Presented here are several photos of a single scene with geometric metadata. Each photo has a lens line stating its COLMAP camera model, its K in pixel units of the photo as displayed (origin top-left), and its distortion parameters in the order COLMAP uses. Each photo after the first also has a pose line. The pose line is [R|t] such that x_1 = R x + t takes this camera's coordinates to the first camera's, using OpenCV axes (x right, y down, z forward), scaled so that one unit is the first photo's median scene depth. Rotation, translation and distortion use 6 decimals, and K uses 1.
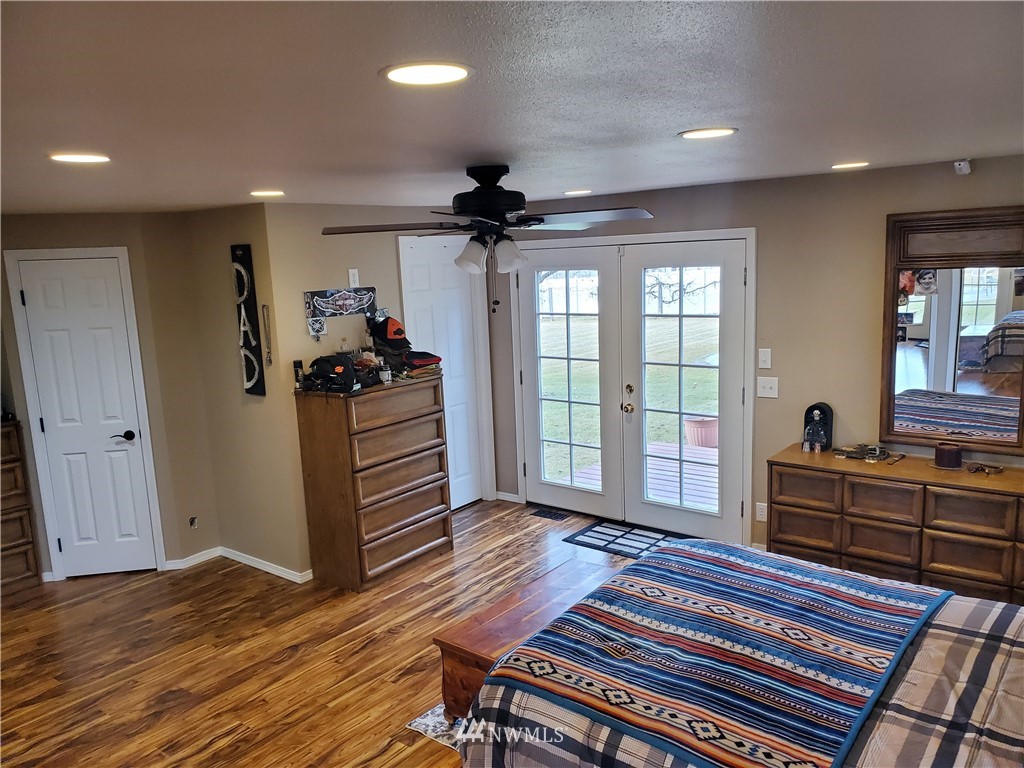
lens RADIAL K [[791.6, 0, 504.3], [0, 791.6, 388.9], [0, 0, 1]] dist [0.002373, -0.000057]
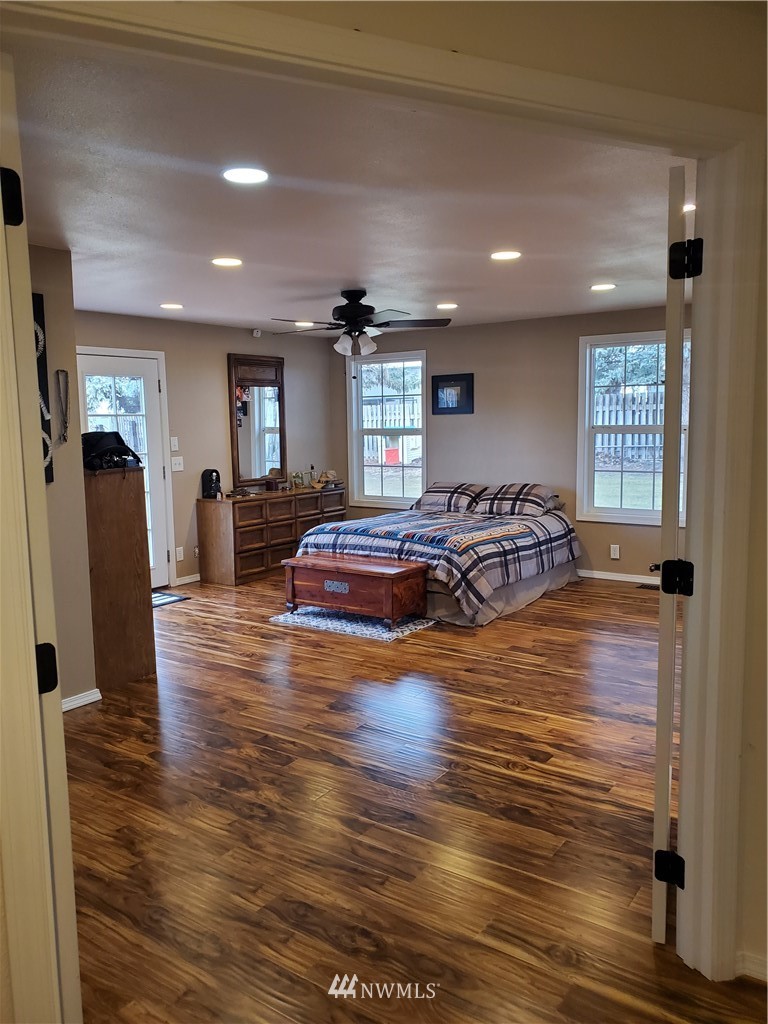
lens RADIAL K [[791.6, 0, 384.0], [0, 791.6, 512.0], [0, 0, 1]] dist [0.002373, -0.000057]
pose [[-0.049358, -0.075009, 0.995961, -1.351541], [0.188560, 0.978544, 0.083042, 0.041104], [-0.980821, 0.191897, -0.034155, 0.837702]]
